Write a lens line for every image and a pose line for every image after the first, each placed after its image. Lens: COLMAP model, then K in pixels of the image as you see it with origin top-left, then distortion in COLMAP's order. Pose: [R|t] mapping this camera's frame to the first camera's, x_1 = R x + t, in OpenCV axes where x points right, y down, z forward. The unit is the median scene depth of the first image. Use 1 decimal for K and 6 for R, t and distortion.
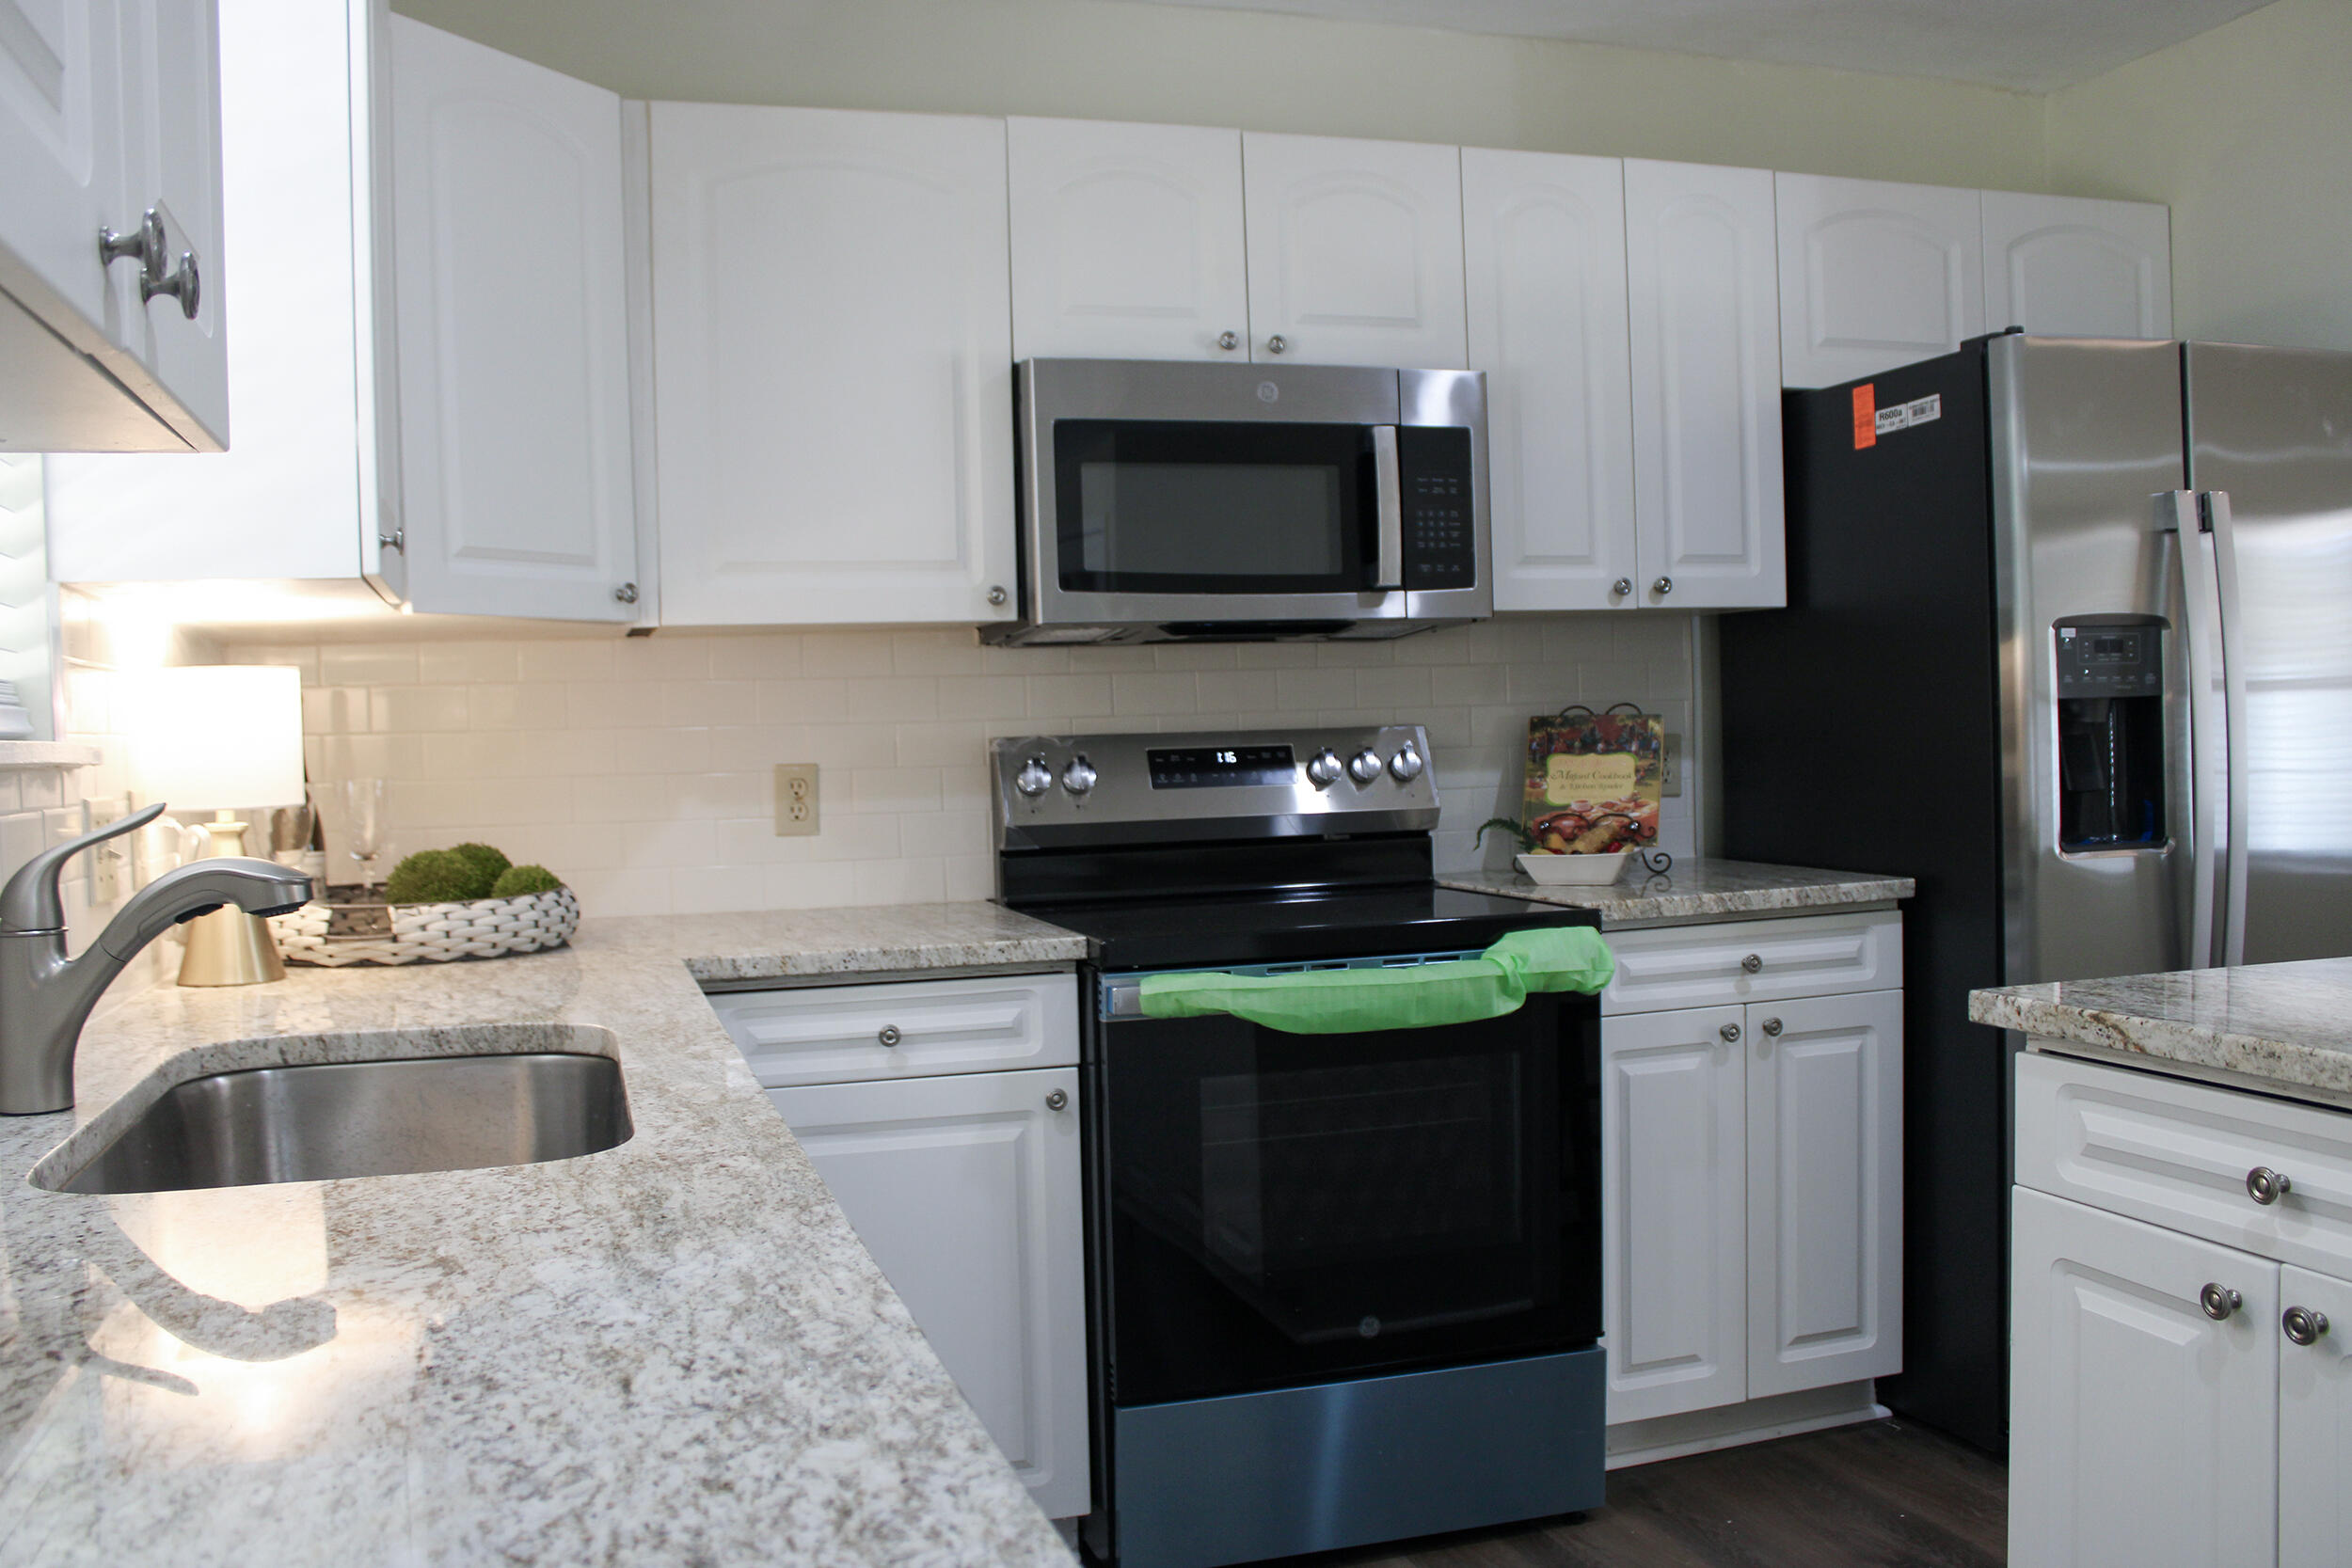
lens RADIAL K [[1961.6, 0, 1168.3], [0, 1961.6, 798.9], [0, 0, 1]] dist [-0.165644, 0.150382]
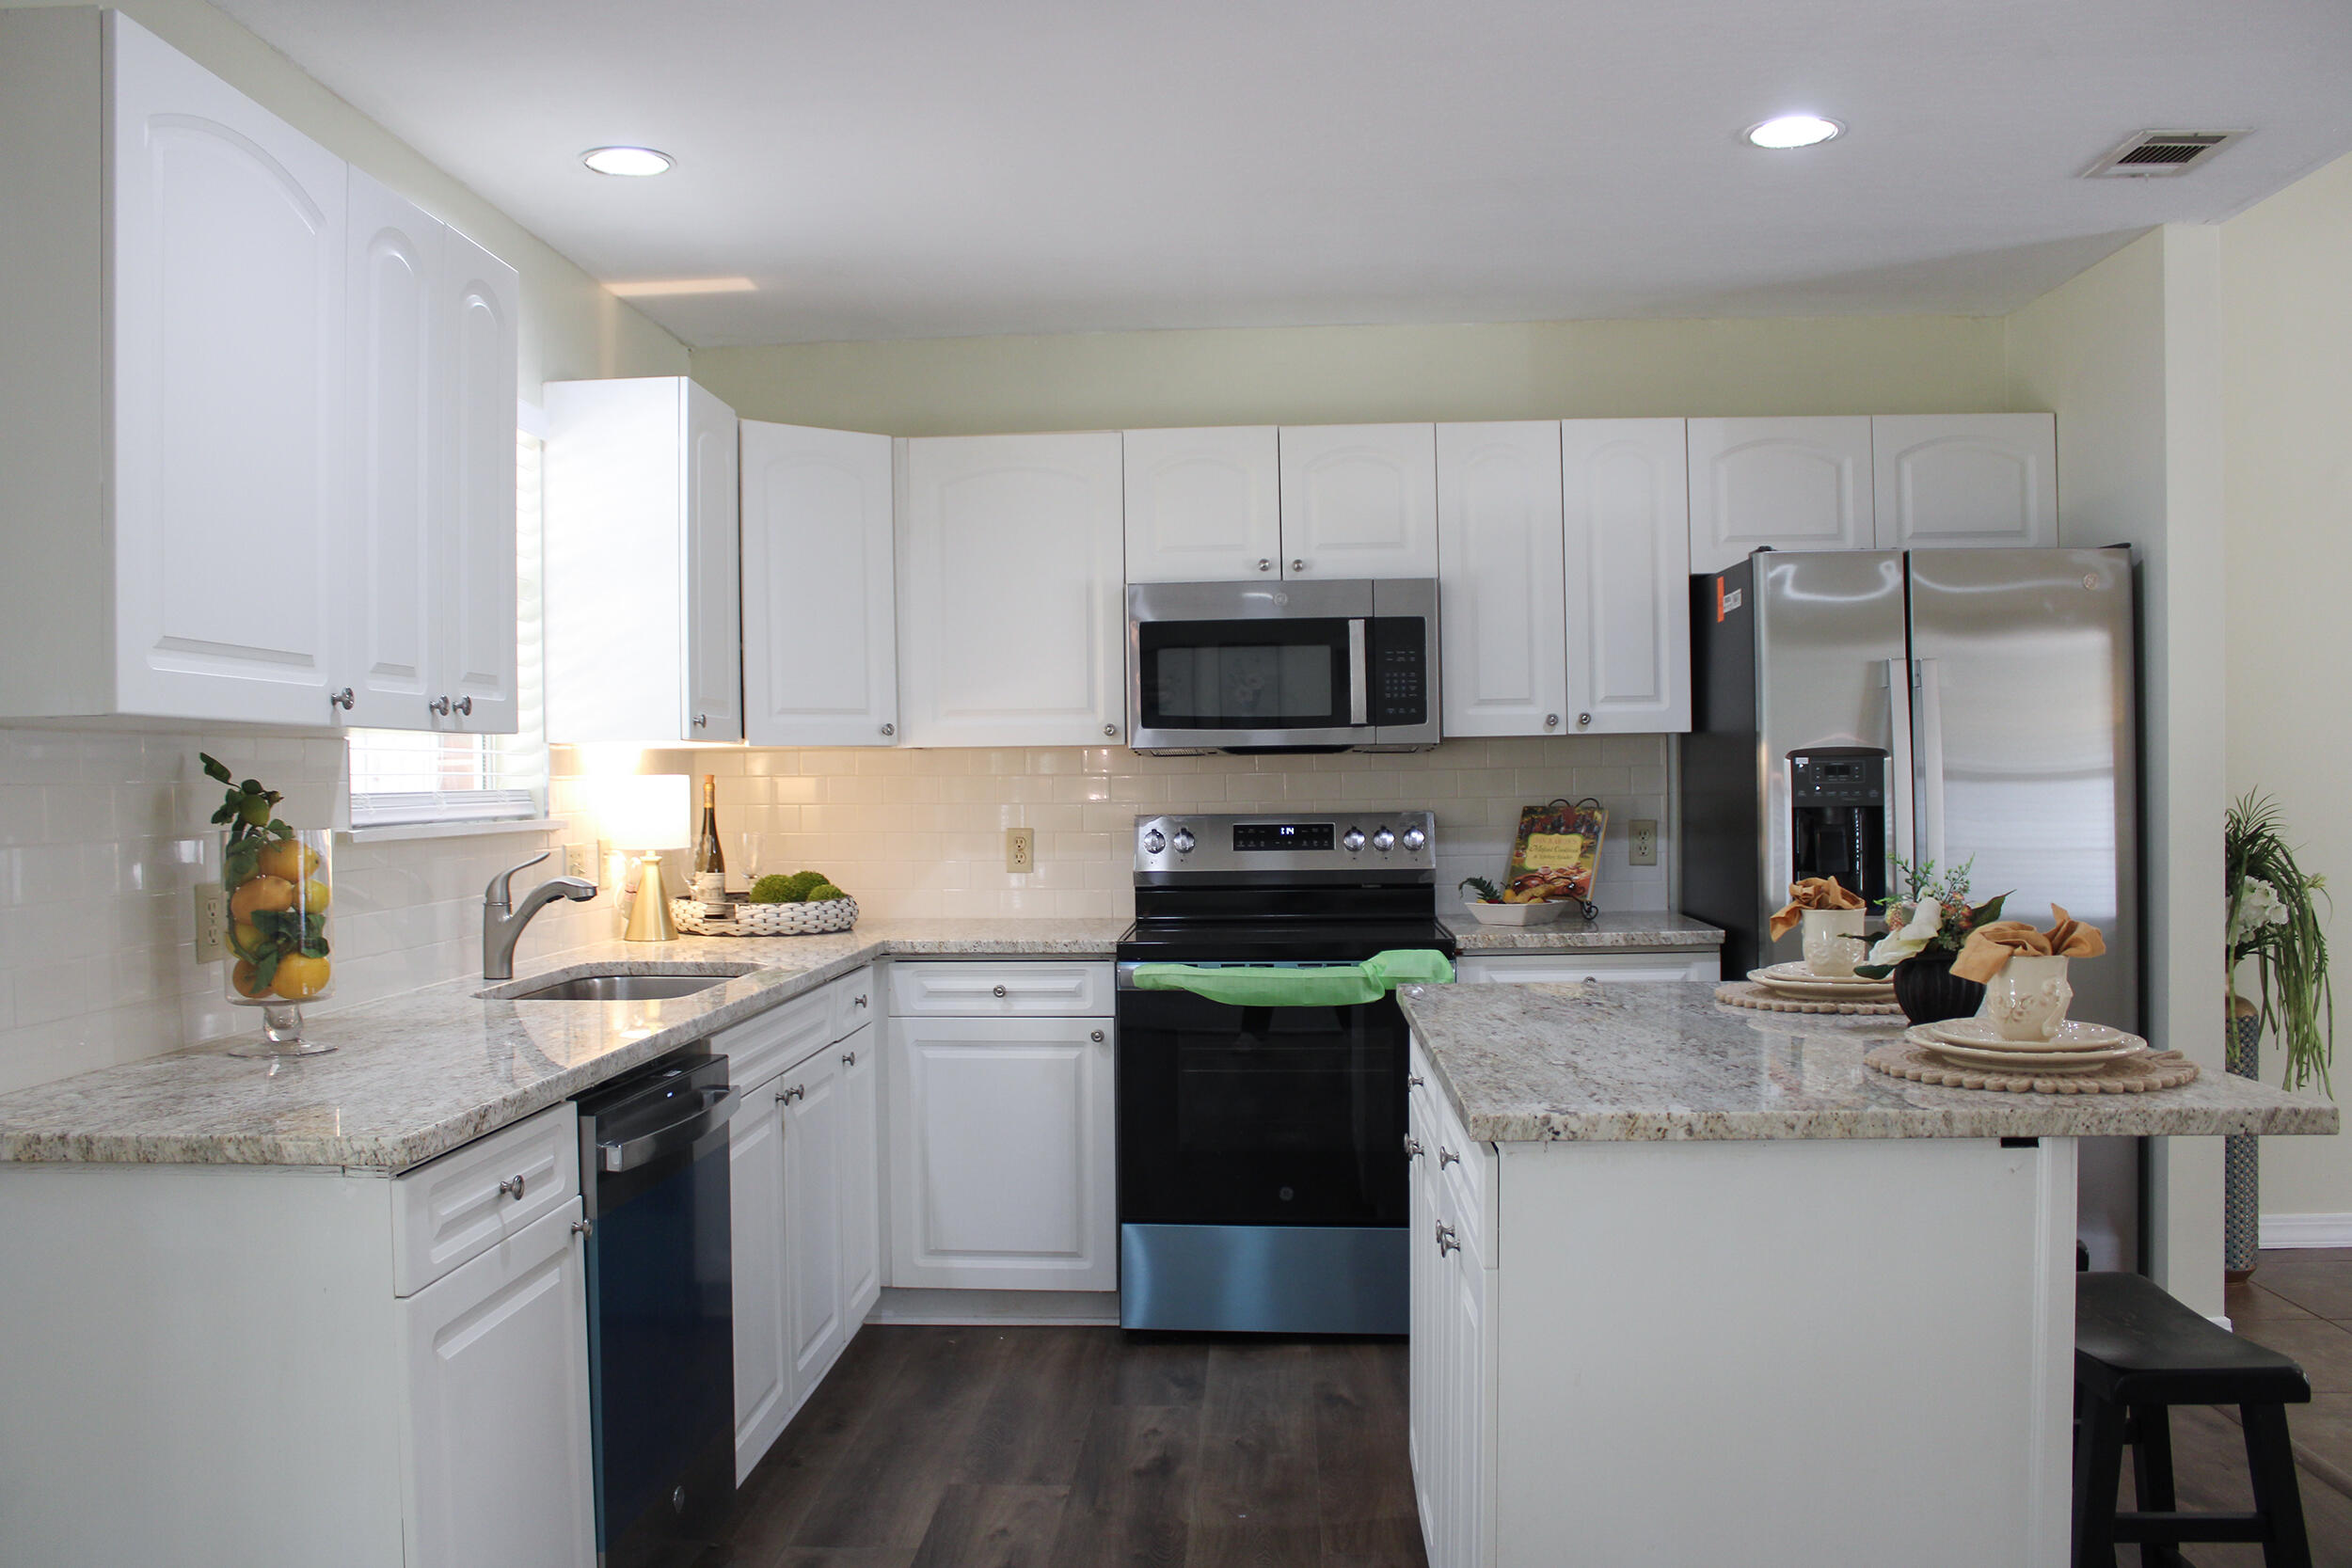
lens RADIAL K [[1961.6, 0, 1168.3], [0, 1961.6, 798.9], [0, 0, 1]] dist [-0.165644, 0.150382]
pose [[0.934477, 0.021466, -0.355376, 0.525607], [-0.027035, 0.999577, -0.010710, -0.029737], [0.354995, 0.019615, 0.934662, -0.493092]]
